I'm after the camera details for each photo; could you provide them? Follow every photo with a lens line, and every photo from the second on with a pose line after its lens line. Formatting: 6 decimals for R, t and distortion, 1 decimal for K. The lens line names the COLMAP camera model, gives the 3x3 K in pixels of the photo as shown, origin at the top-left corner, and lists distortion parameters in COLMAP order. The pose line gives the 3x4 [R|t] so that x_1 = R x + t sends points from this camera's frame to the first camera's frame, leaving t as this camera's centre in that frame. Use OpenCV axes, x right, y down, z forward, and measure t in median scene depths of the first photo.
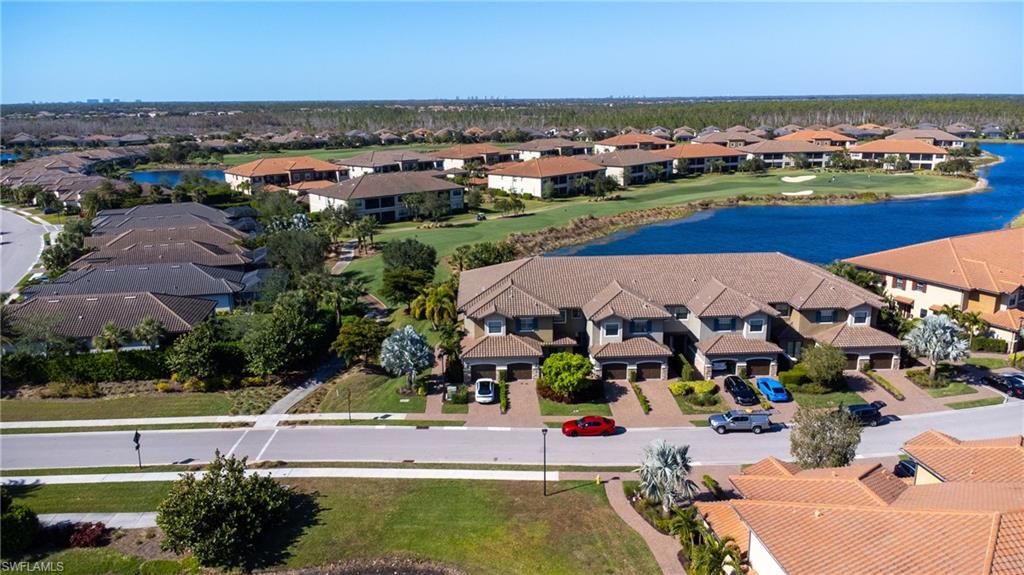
lens RADIAL K [[742.0, 0, 512.7], [0, 742.0, 288.4], [0, 0, 1]] dist [0.007753, -0.000497]
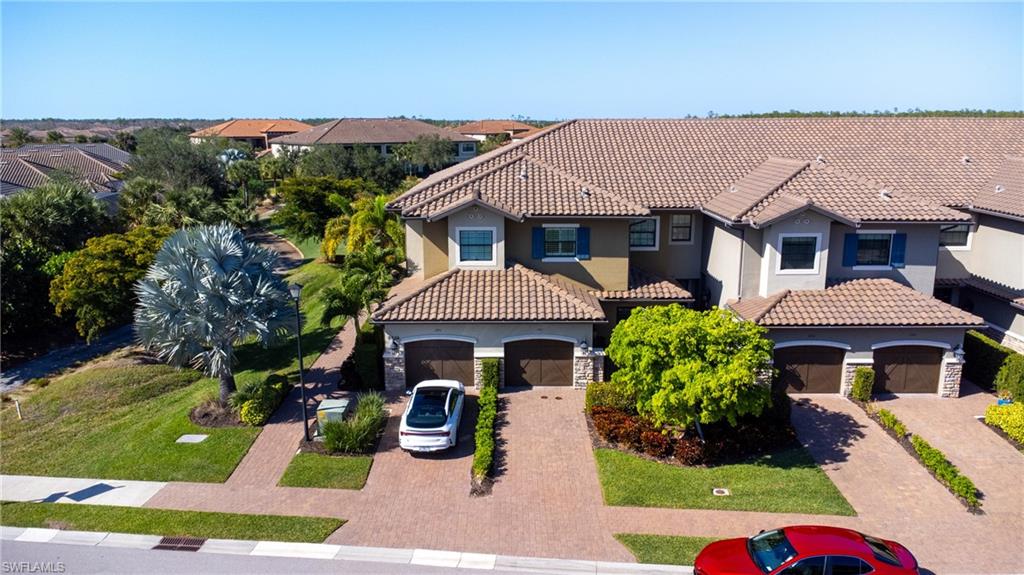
lens RADIAL K [[742.0, 0, 513.6], [0, 742.0, 284.7], [0, 0, 1]] dist [0.007753, -0.000497]
pose [[0.998963, 0.018041, -0.041806, 0.011440], [-0.019506, 0.999200, -0.034906, 0.087041], [0.041143, 0.035686, 0.998516, 0.641542]]
